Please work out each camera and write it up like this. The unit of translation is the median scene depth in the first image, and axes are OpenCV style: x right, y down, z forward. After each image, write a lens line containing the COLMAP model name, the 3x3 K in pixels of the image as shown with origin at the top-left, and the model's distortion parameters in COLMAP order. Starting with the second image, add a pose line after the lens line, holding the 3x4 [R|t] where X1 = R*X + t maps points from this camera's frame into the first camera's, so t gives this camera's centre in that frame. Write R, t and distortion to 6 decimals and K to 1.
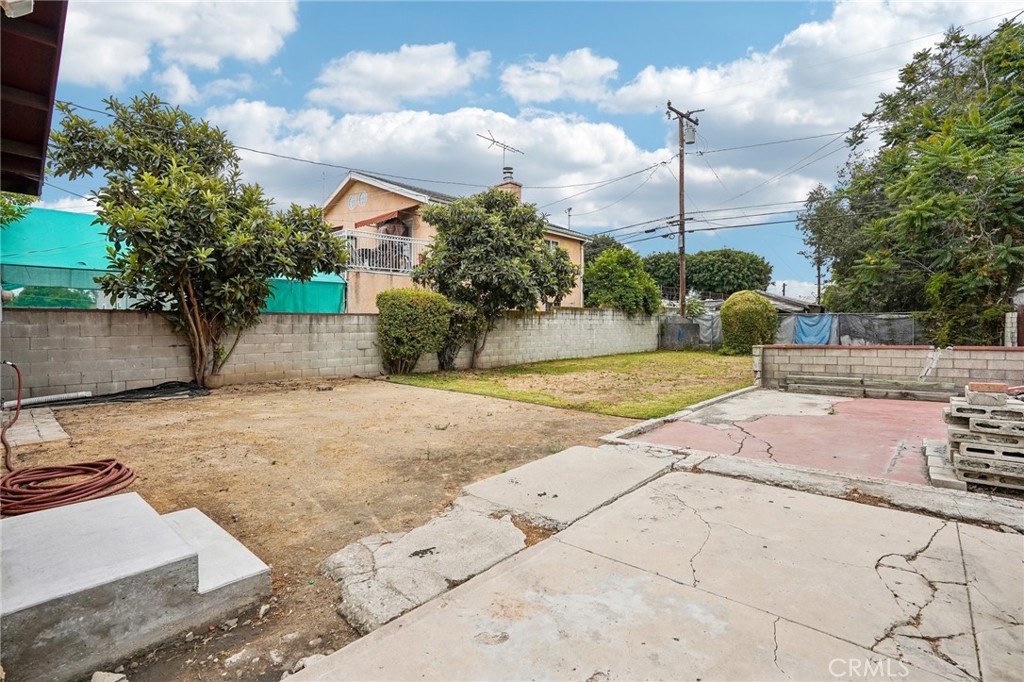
lens RADIAL K [[494.9, 0, 520.3], [0, 494.9, 337.4], [0, 0, 1]] dist [-0.047474, 0.000932]
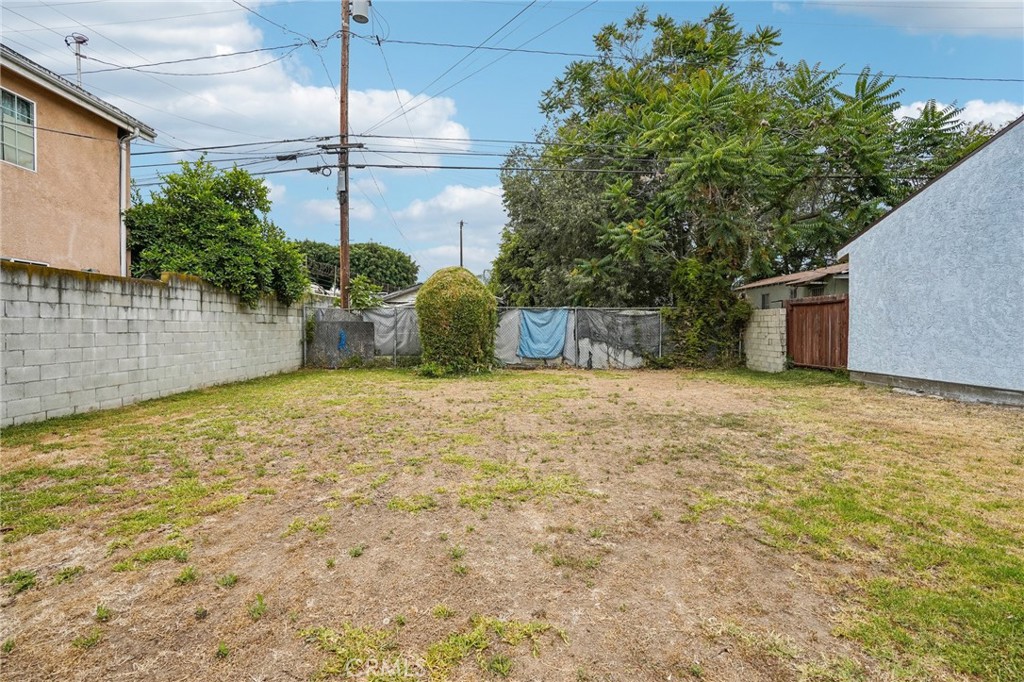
lens RADIAL K [[494.9, 0, 520.3], [0, 494.9, 337.4], [0, 0, 1]] dist [-0.047474, 0.000932]
pose [[0.759553, -0.011939, 0.650336, 0.115099], [0.014969, 0.999888, 0.000874, -0.007523], [-0.650273, 0.009071, 0.759646, 0.454281]]
